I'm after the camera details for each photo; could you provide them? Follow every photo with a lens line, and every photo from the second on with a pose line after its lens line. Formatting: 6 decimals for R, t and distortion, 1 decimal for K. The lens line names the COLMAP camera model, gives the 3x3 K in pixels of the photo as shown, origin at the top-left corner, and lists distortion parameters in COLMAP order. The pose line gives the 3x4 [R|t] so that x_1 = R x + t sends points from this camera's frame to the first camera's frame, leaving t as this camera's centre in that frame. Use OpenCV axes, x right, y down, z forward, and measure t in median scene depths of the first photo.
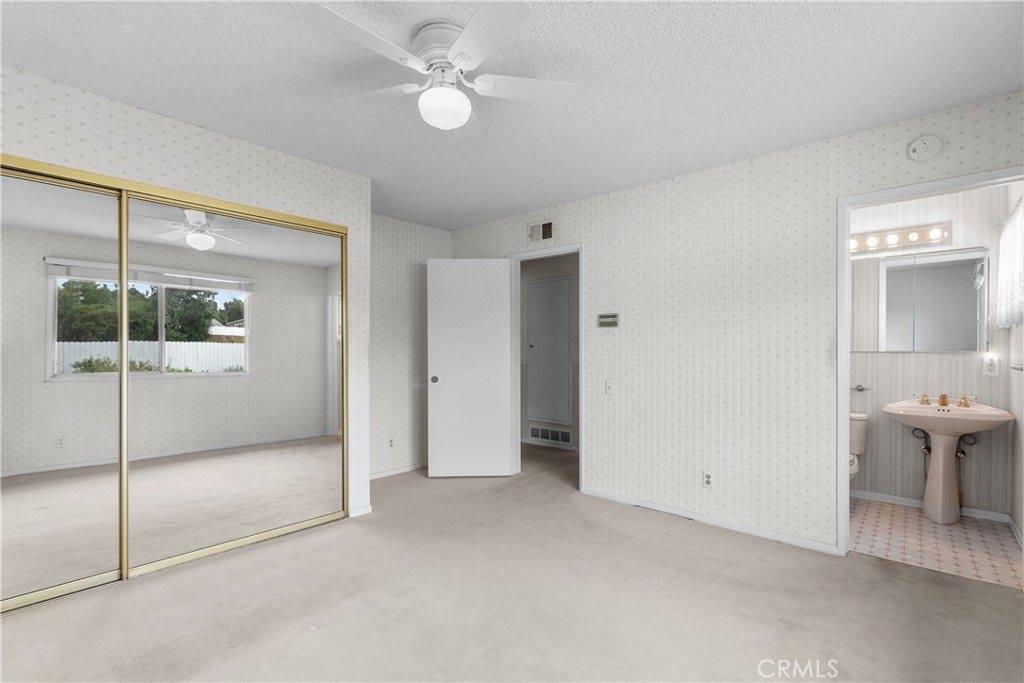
lens RADIAL K [[468.8, 0, 510.7], [0, 468.8, 346.8], [0, 0, 1]] dist [-0.000611, -0.000008]
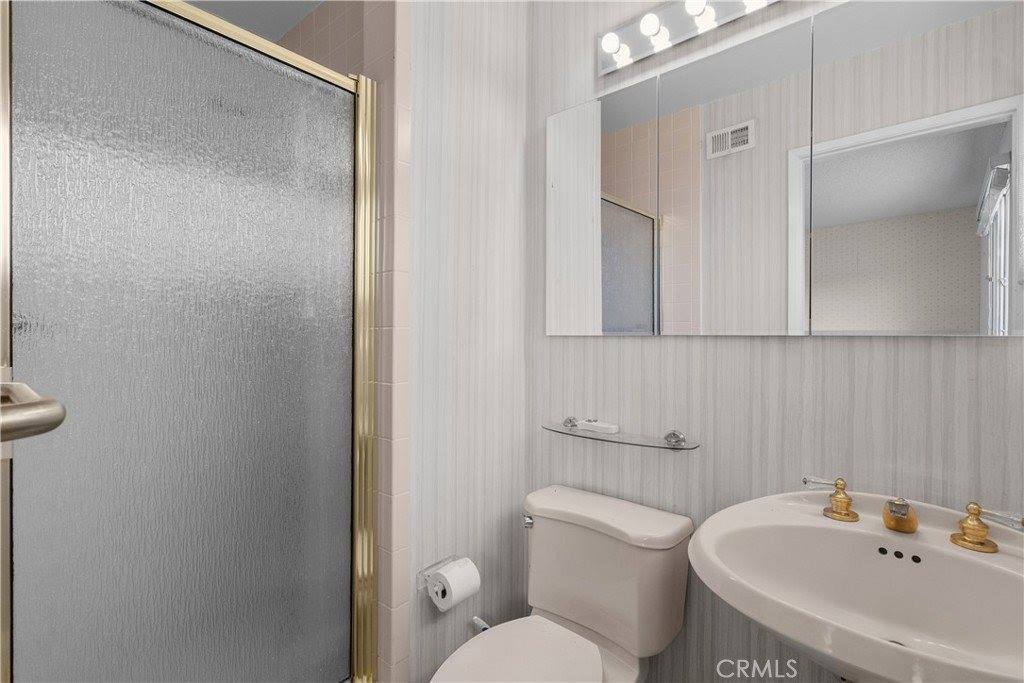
lens RADIAL K [[468.8, 0, 513.1], [0, 468.8, 340.0], [0, 0, 1]] dist [-0.000611, -0.000008]
pose [[0.999708, 0.001997, 0.024089, 0.684495], [-0.002097, 0.999989, 0.004128, 0.013211], [-0.024080, -0.004177, 0.999701, 0.725606]]
